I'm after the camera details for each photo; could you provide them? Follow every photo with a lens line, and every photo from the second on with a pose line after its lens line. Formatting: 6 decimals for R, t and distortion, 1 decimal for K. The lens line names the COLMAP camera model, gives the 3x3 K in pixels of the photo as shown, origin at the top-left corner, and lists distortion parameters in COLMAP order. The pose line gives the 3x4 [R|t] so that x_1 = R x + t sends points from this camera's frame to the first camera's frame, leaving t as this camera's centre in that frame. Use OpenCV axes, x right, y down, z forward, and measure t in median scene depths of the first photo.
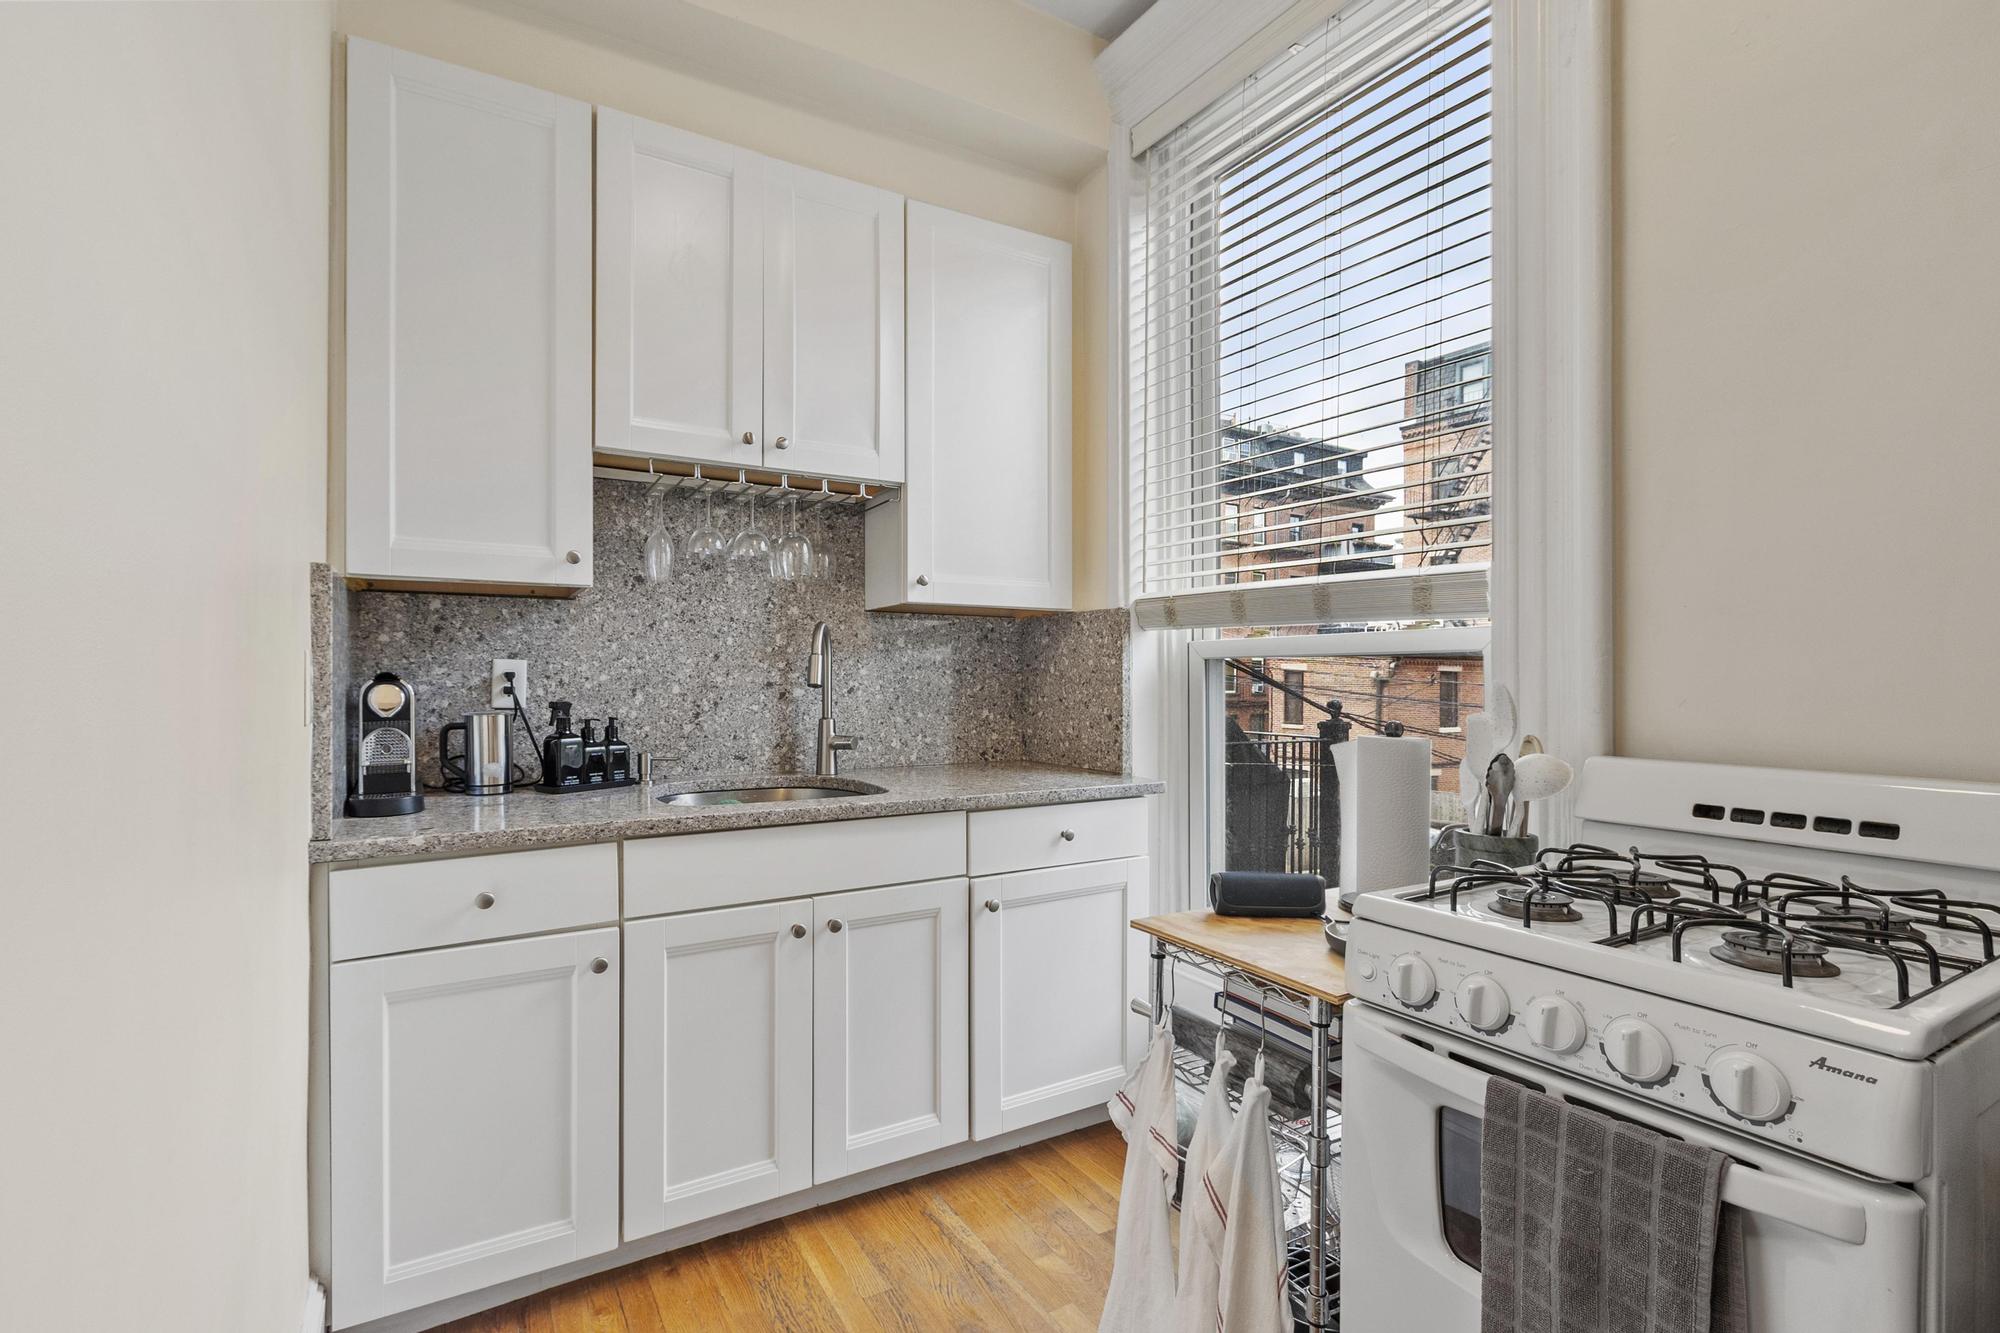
lens RADIAL K [[869.9, 0, 988.8], [0, 869.9, 680.4], [0, 0, 1]] dist [0.000270, 0.000303]
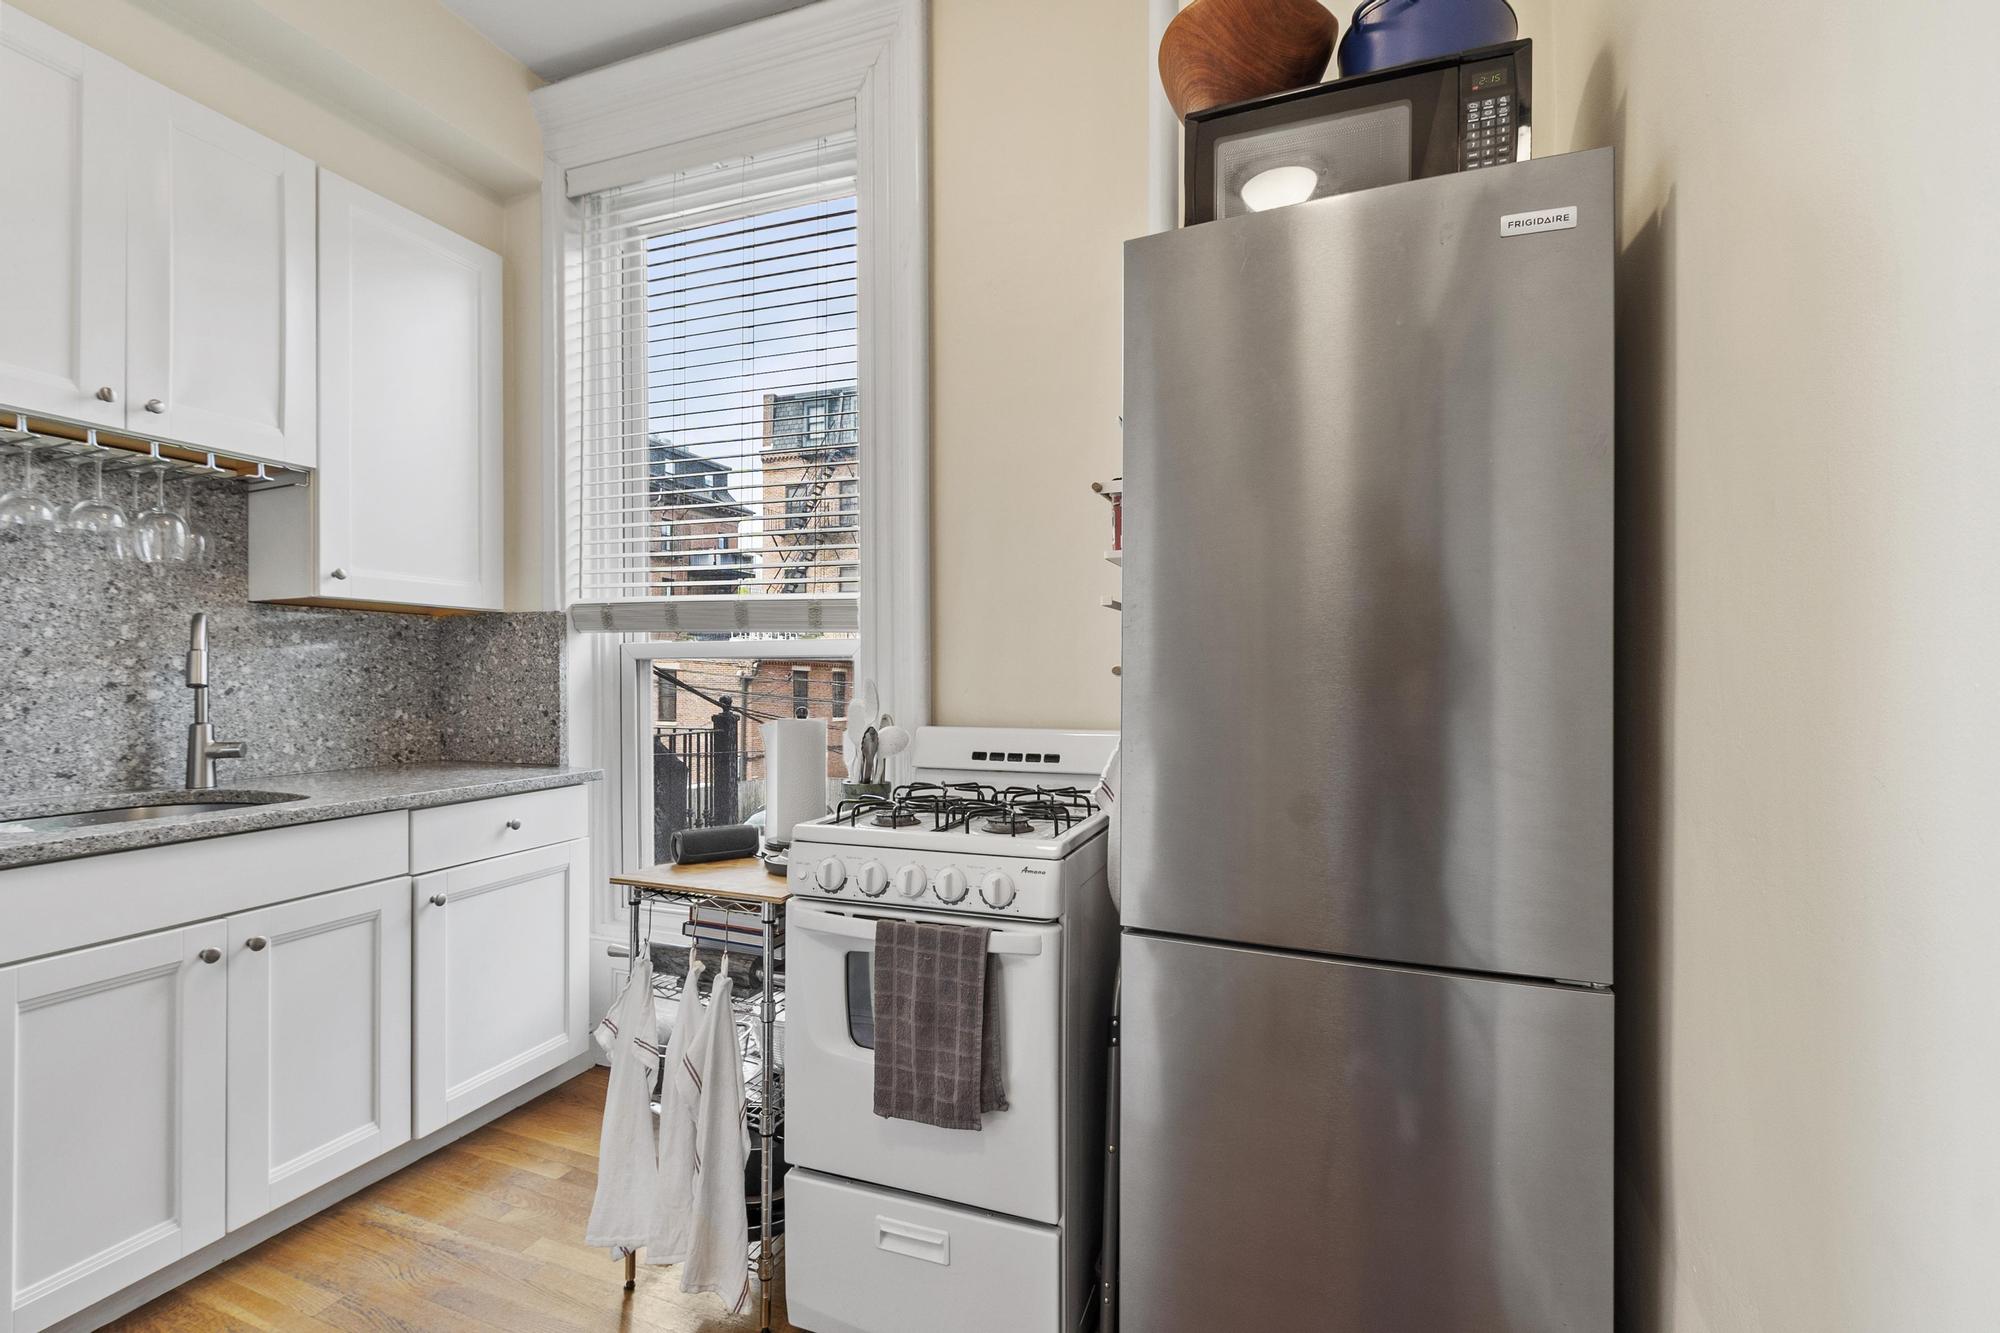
lens RADIAL K [[869.9, 0, 988.8], [0, 869.9, 680.4], [0, 0, 1]] dist [0.000270, 0.000303]
pose [[0.760277, -0.005691, 0.649574, -0.166242], [0.004954, 0.999983, 0.002962, 0.001888], [-0.649580, 0.000966, 0.760293, -0.192207]]
